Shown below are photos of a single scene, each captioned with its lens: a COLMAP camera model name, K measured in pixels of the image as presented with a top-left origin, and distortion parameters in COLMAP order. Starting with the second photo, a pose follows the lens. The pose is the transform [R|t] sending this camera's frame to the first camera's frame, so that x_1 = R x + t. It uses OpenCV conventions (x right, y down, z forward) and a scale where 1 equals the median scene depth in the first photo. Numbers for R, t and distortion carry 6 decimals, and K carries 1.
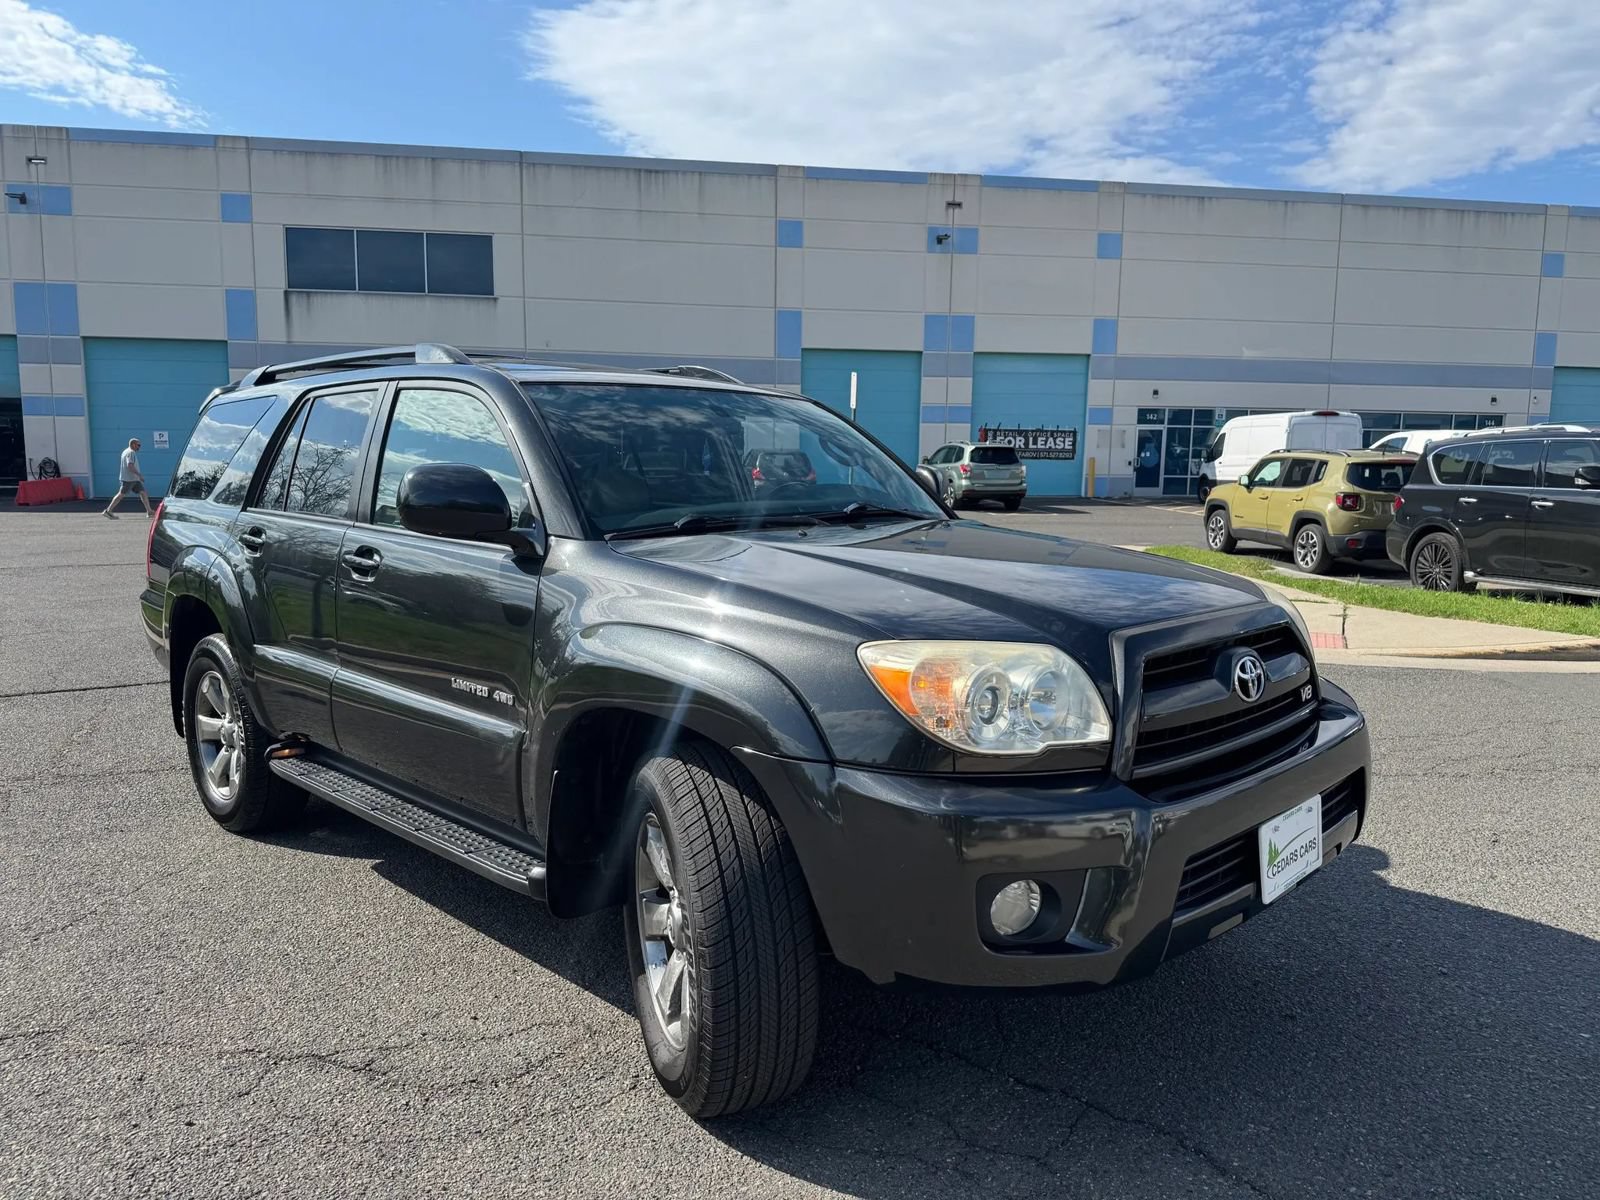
lens RADIAL K [[1130.0, 0, 797.3], [0, 1130.0, 615.1], [0, 0, 1]] dist [0.004846, -0.008550]
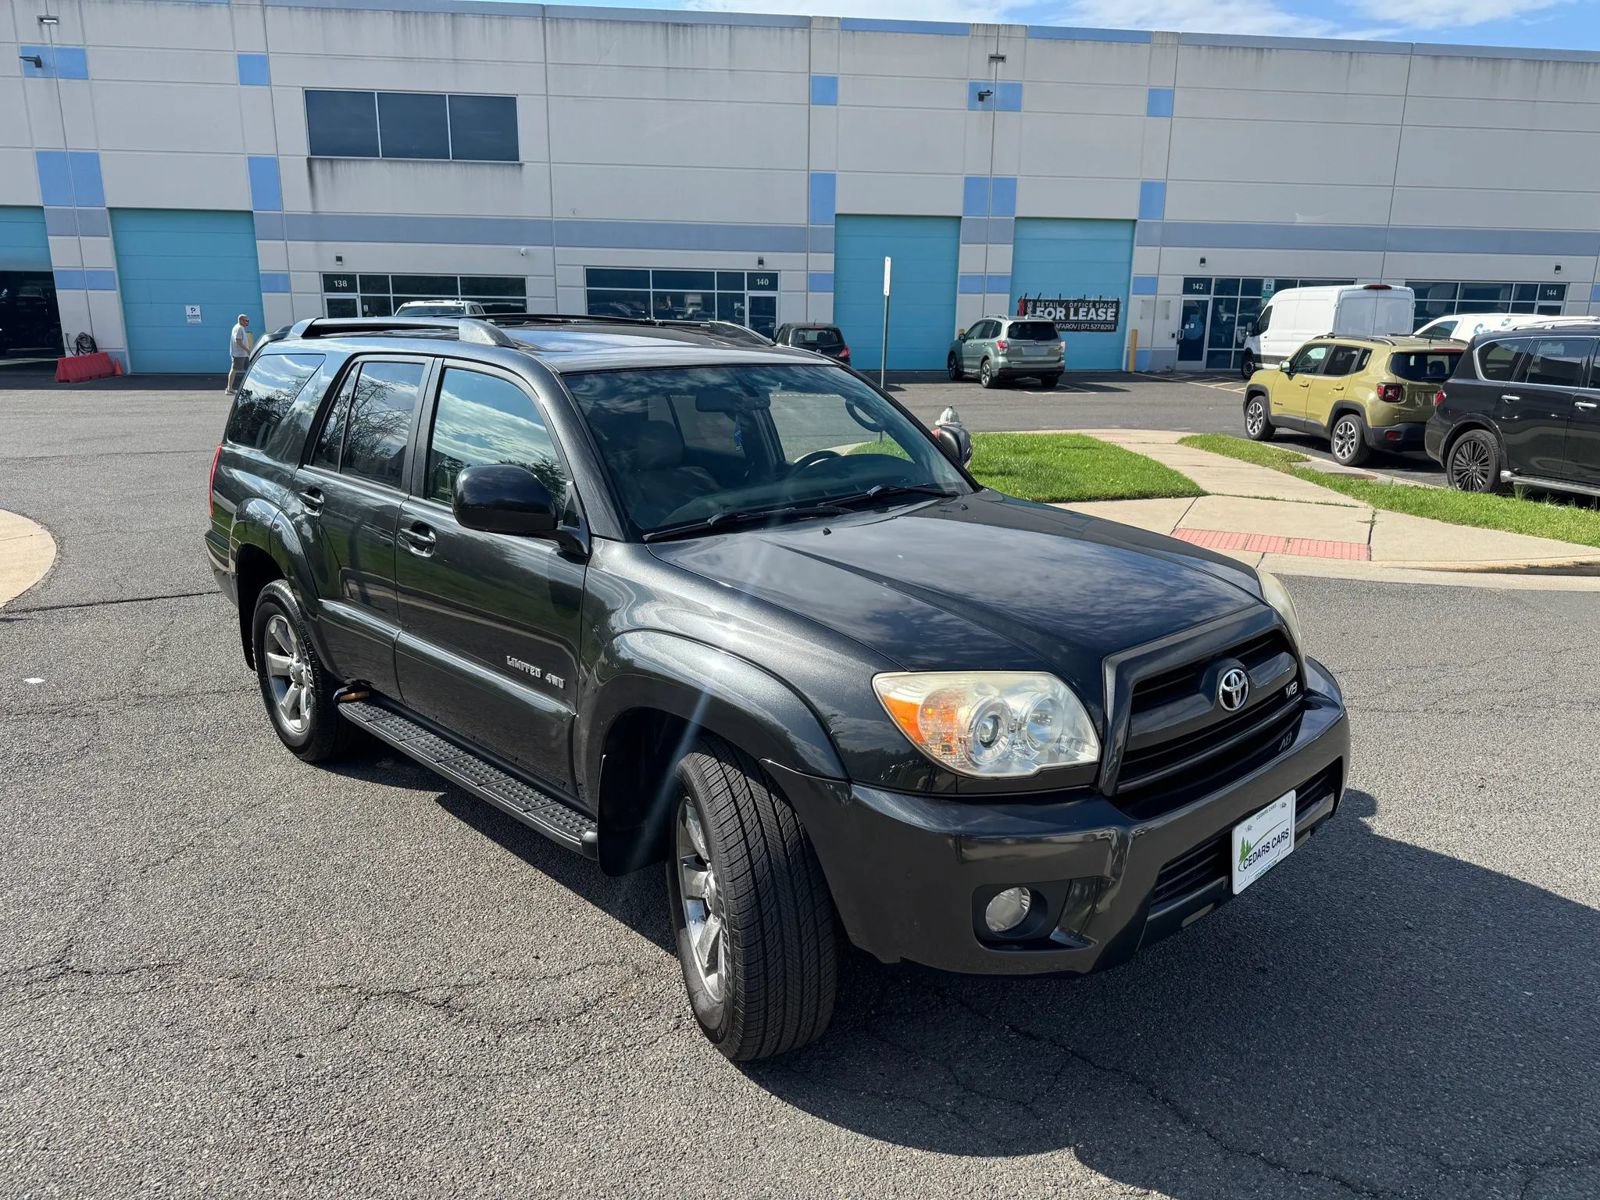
lens RADIAL K [[1125.7, 0, 795.1], [0, 1125.7, 626.9], [0, 0, 1]] dist [0.005819, -0.008109]
pose [[0.999517, 0.005891, -0.030511, 0.001125], [-0.001945, 0.991799, 0.127791, -0.018718], [0.031014, -0.127670, 0.991332, -0.011226]]
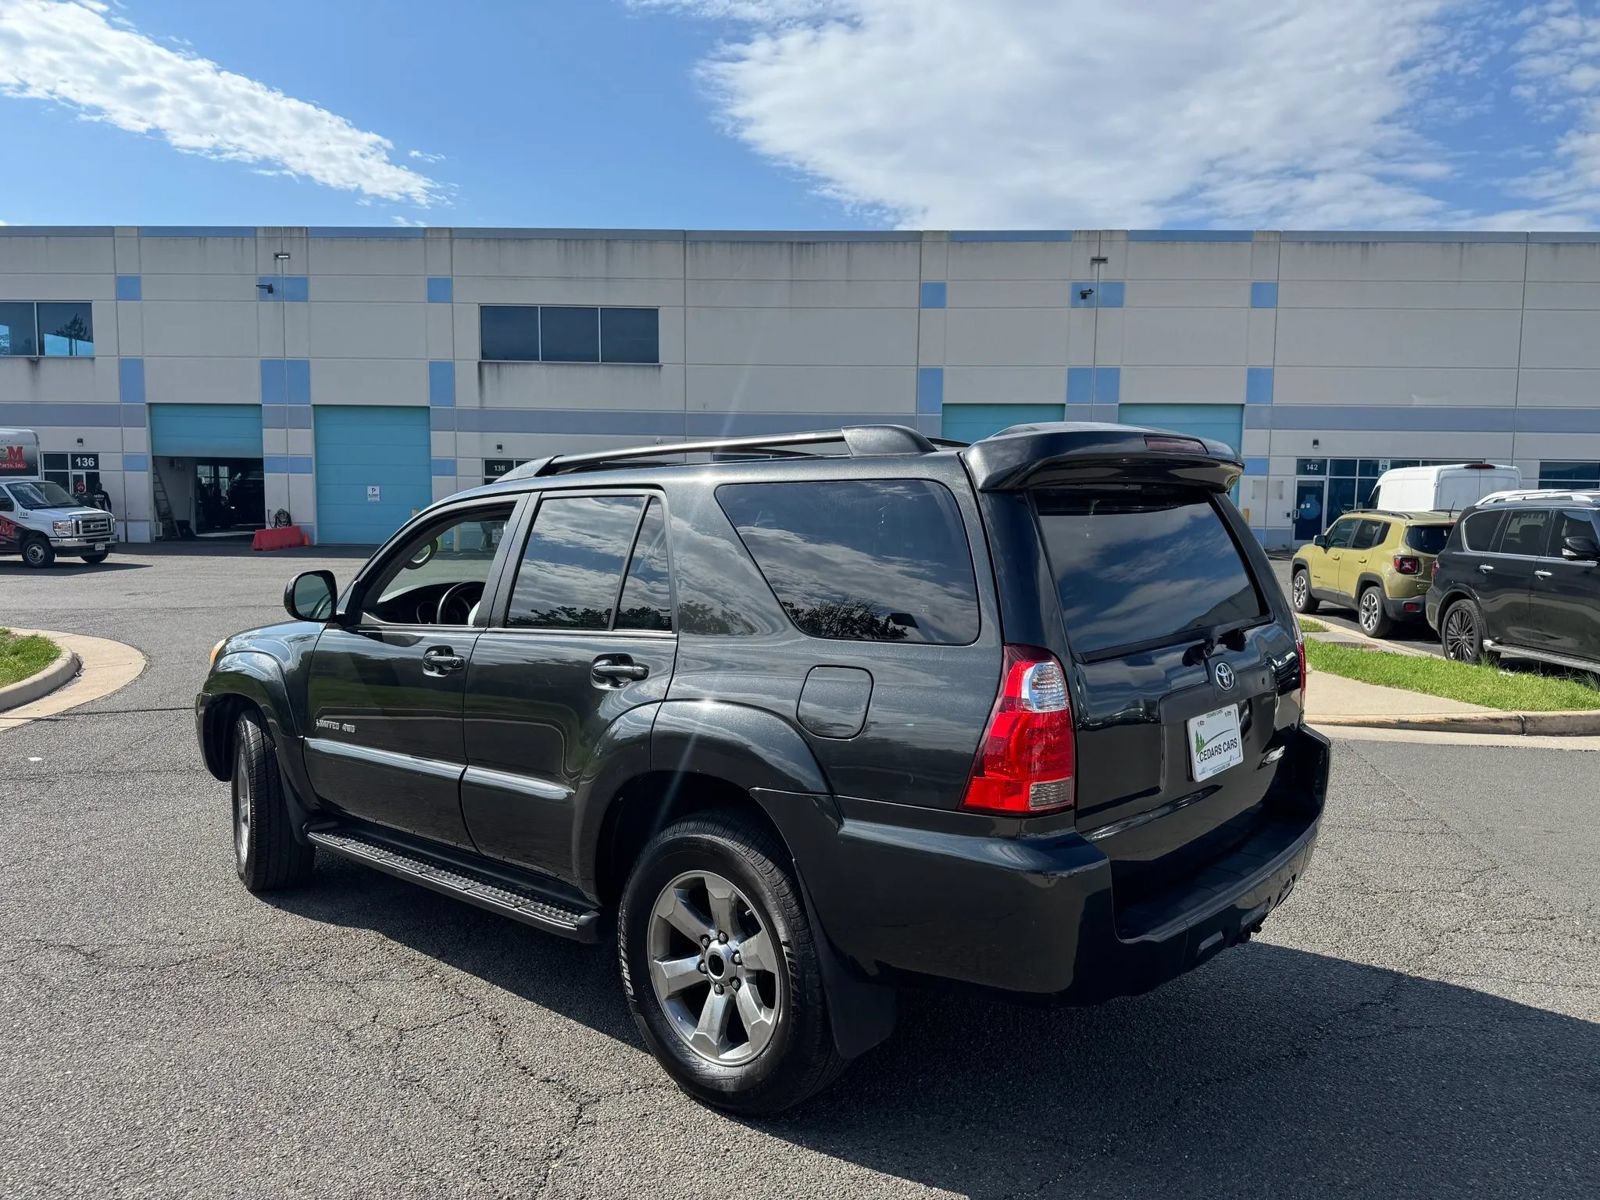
lens RADIAL K [[1118.5, 0, 783.8], [0, 1118.5, 609.8], [0, 0, 1]] dist [0.066283, -0.103254]
pose [[0.981201, 0.017957, -0.192150, 0.123365], [-0.026368, 0.998798, -0.041307, -0.005366], [0.191177, 0.045598, 0.980496, -0.053488]]
